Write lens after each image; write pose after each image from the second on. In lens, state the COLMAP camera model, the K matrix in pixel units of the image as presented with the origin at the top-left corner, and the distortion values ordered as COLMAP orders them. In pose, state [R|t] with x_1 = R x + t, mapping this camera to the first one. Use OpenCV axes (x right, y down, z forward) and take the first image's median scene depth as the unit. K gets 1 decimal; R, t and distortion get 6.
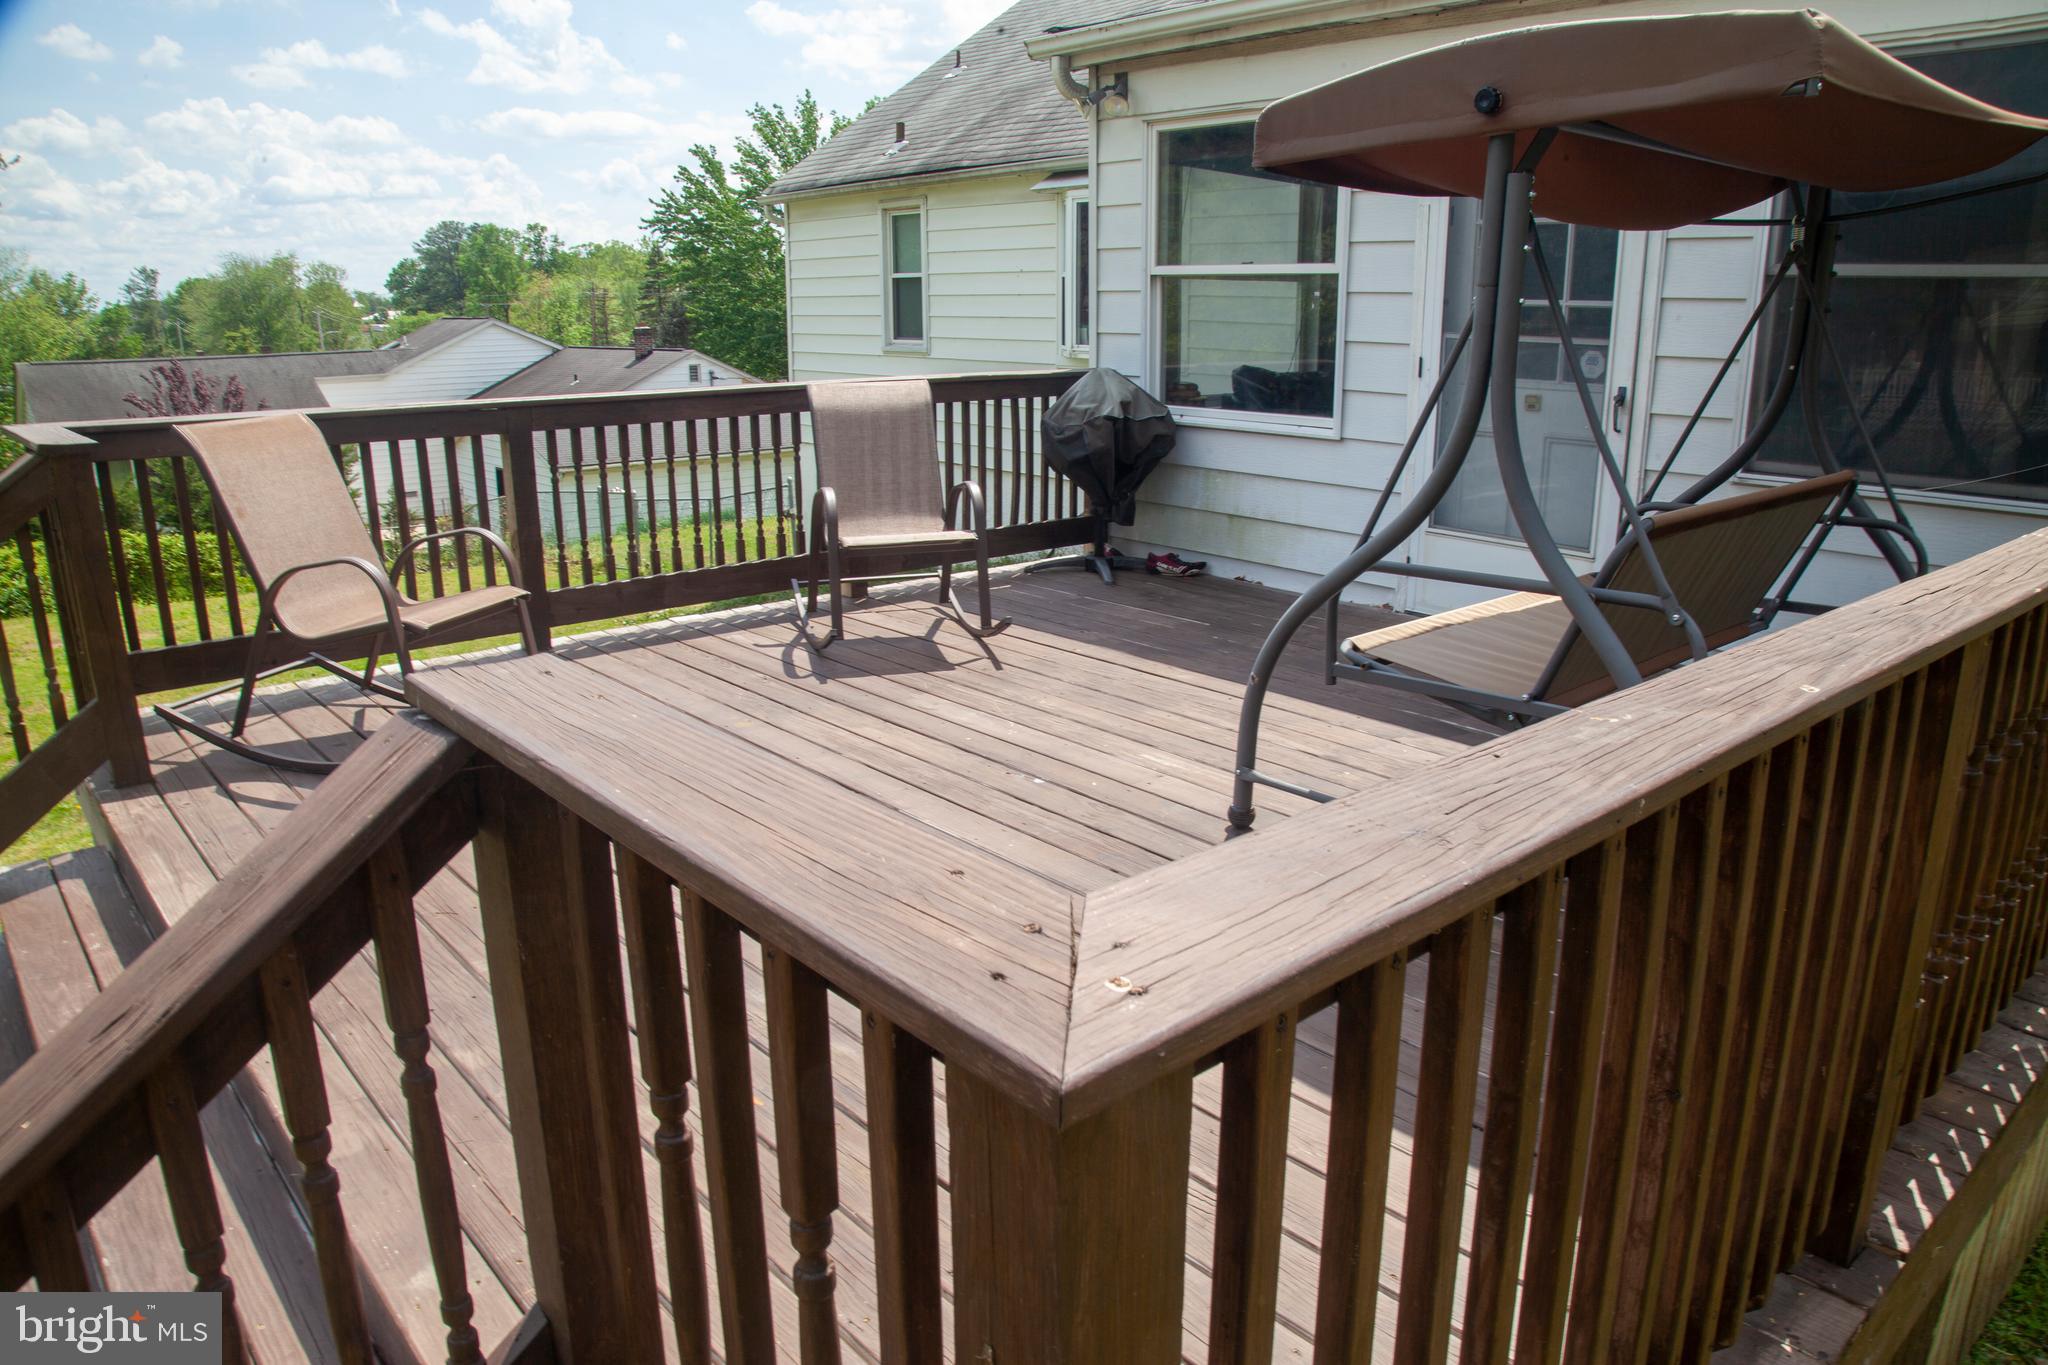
lens RADIAL K [[1399.9, 0, 1053.4], [0, 1399.9, 684.9], [0, 0, 1]] dist [-0.123522, 0.088280]
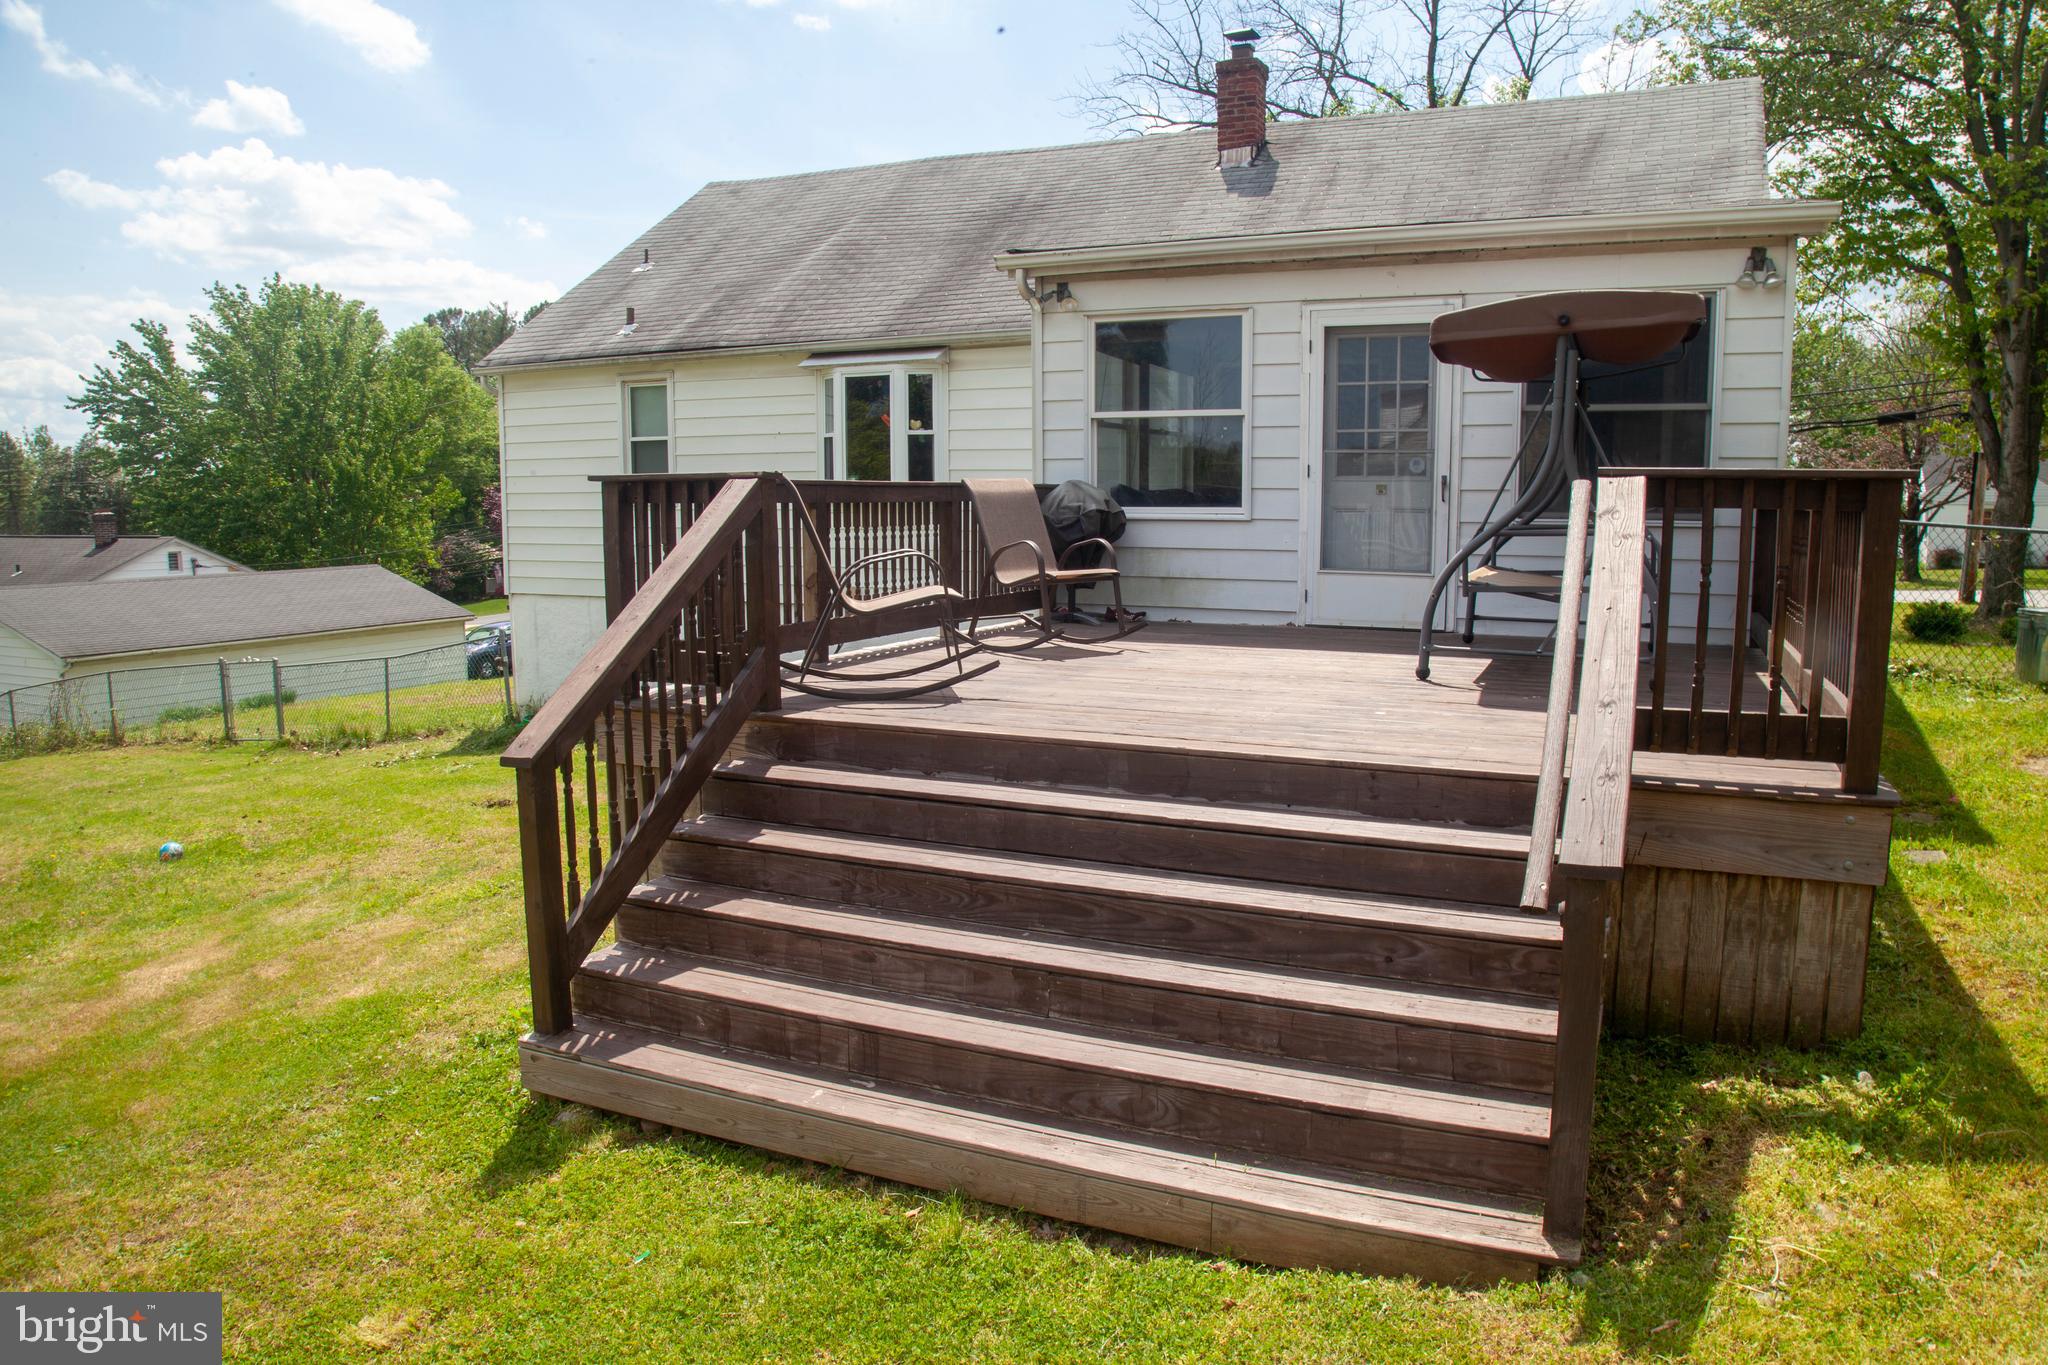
lens RADIAL K [[1399.9, 0, 1053.4], [0, 1399.9, 684.9], [0, 0, 1]] dist [-0.123522, 0.088280]
pose [[0.910123, -0.057749, 0.410295, -0.589319], [0.112399, 0.987519, -0.110333, 0.139829], [-0.398802, 0.146534, 0.905254, -0.273939]]
